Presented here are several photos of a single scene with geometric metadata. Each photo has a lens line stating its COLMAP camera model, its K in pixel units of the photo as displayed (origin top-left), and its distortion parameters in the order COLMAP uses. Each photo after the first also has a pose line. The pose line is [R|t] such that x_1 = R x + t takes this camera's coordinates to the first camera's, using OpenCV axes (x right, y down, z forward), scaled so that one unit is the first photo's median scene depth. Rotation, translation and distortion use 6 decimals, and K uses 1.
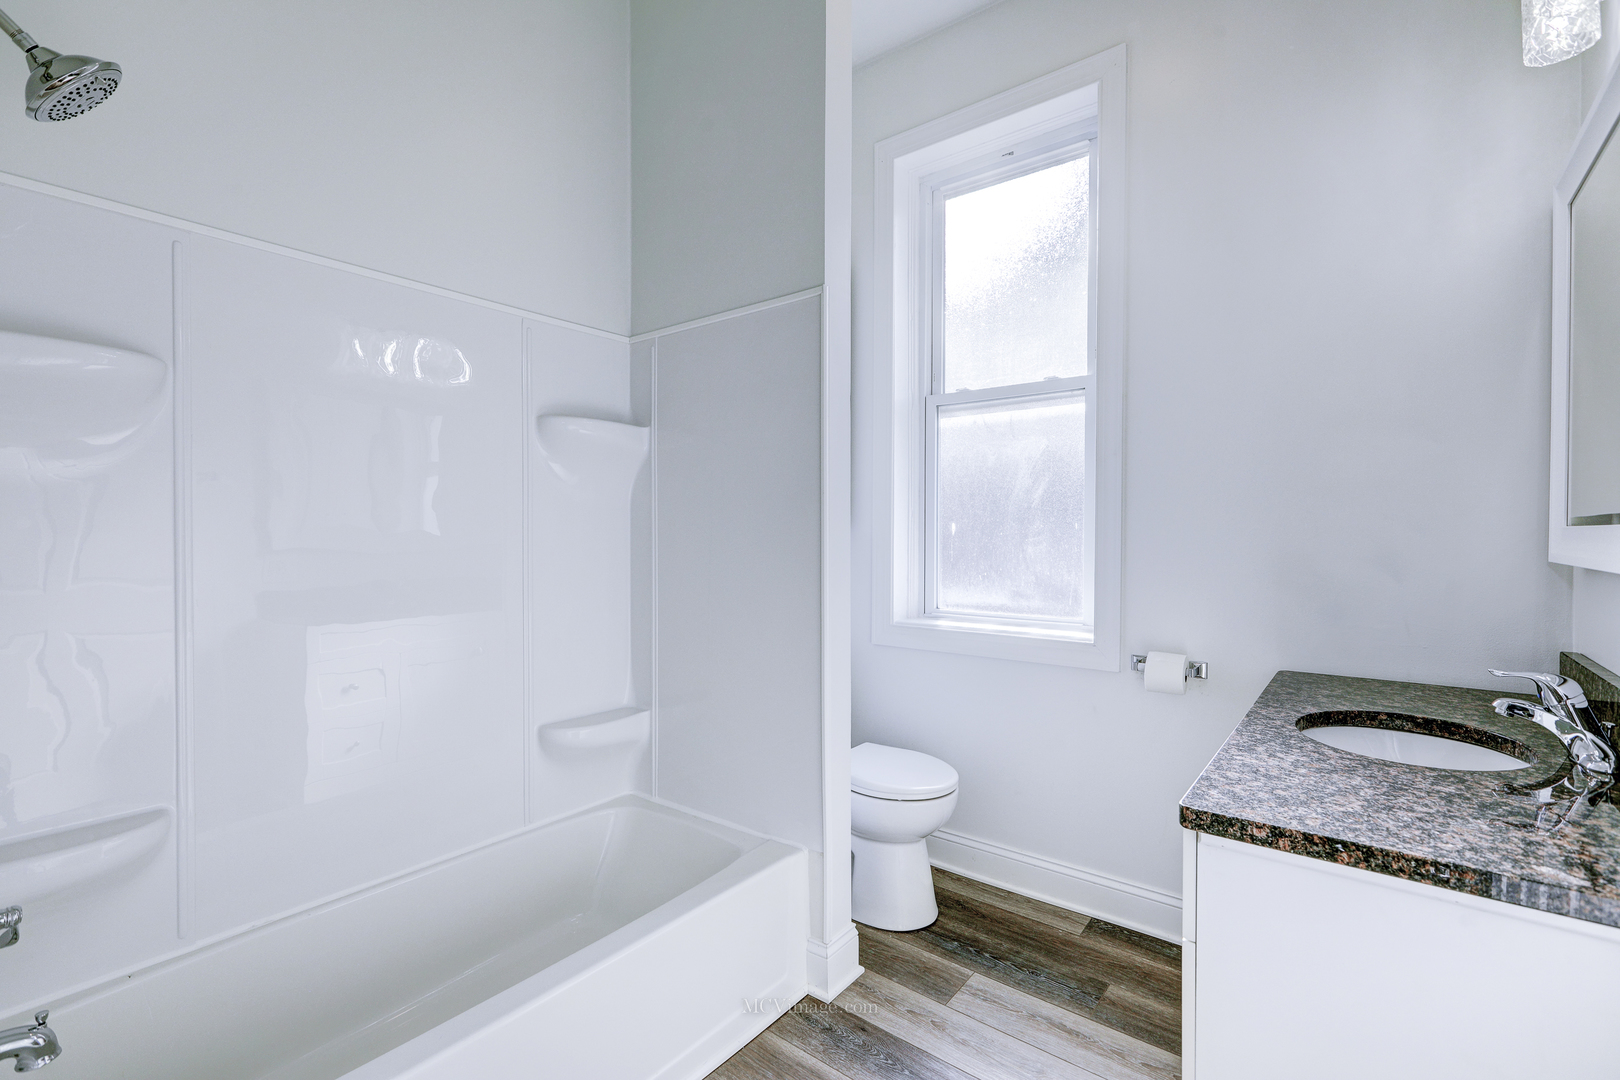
lens RADIAL K [[727.0, 0, 813.3], [0, 727.0, 540.5], [0, 0, 1]] dist [0.001098, 0.000669]
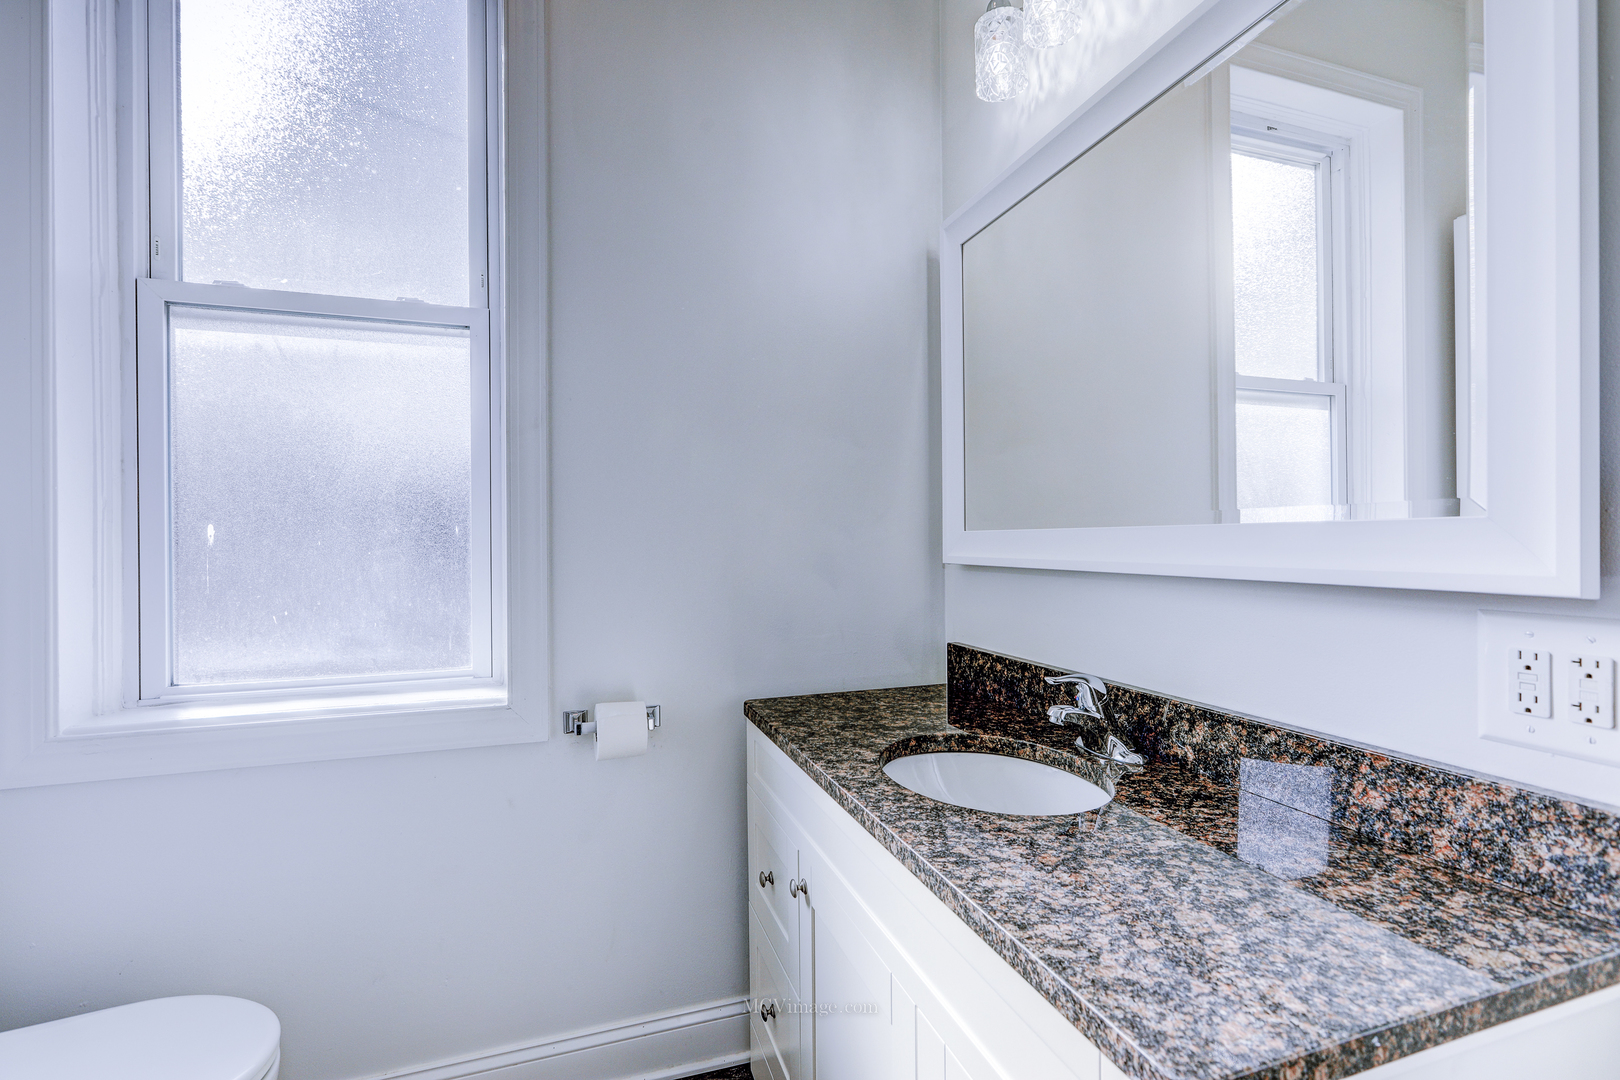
lens RADIAL K [[727.0, 0, 813.3], [0, 727.0, 540.5], [0, 0, 1]] dist [0.001098, 0.000669]
pose [[0.550643, -0.004390, 0.834729, -0.017129], [0.016631, 0.999845, -0.005712, -0.001393], [-0.834575, 0.017028, 0.550631, 0.396920]]
